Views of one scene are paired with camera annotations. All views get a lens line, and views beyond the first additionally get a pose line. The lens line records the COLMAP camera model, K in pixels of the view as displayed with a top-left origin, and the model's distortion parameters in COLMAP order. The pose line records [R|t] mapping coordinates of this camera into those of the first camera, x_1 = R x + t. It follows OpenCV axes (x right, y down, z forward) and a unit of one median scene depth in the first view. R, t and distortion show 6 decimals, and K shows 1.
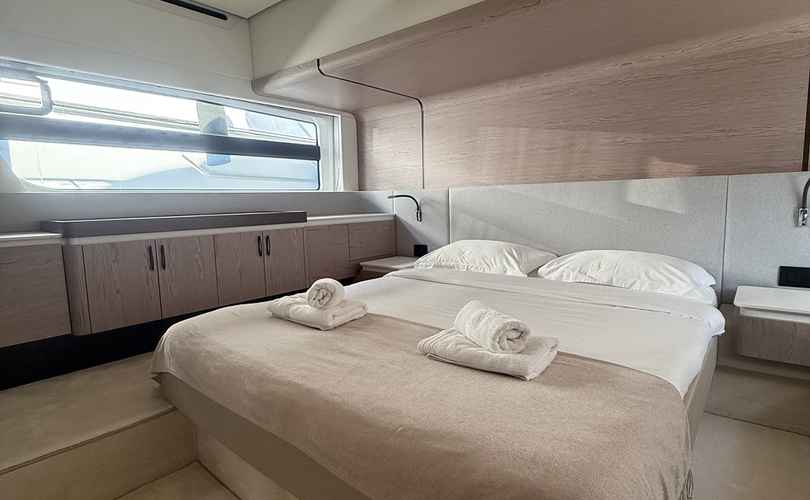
lens RADIAL K [[430.4, 0, 406.3], [0, 430.4, 247.5], [0, 0, 1]] dist [-0.006089, 0.002000]
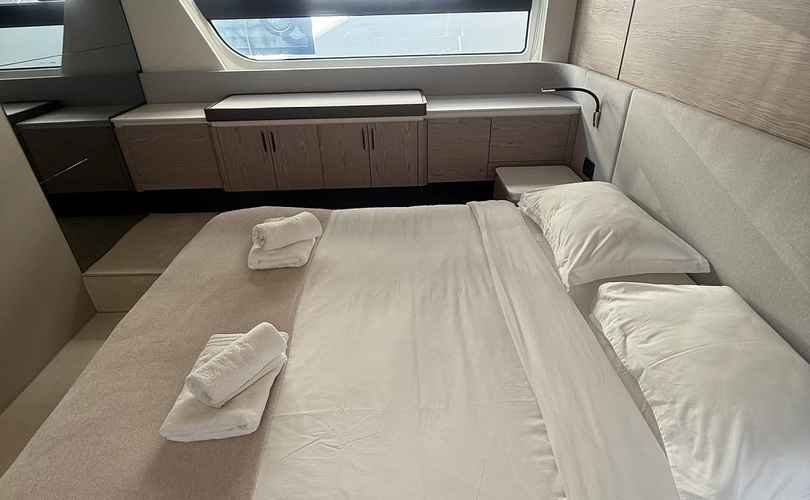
lens RADIAL K [[430.4, 0, 406.1], [0, 430.4, 250.5], [0, 0, 1]] dist [-0.006089, 0.002000]
pose [[0.663490, 0.384827, -0.641630, 0.553058], [-0.077860, 0.888440, 0.452342, -0.276844], [0.744123, -0.250167, 0.619434, 0.465274]]
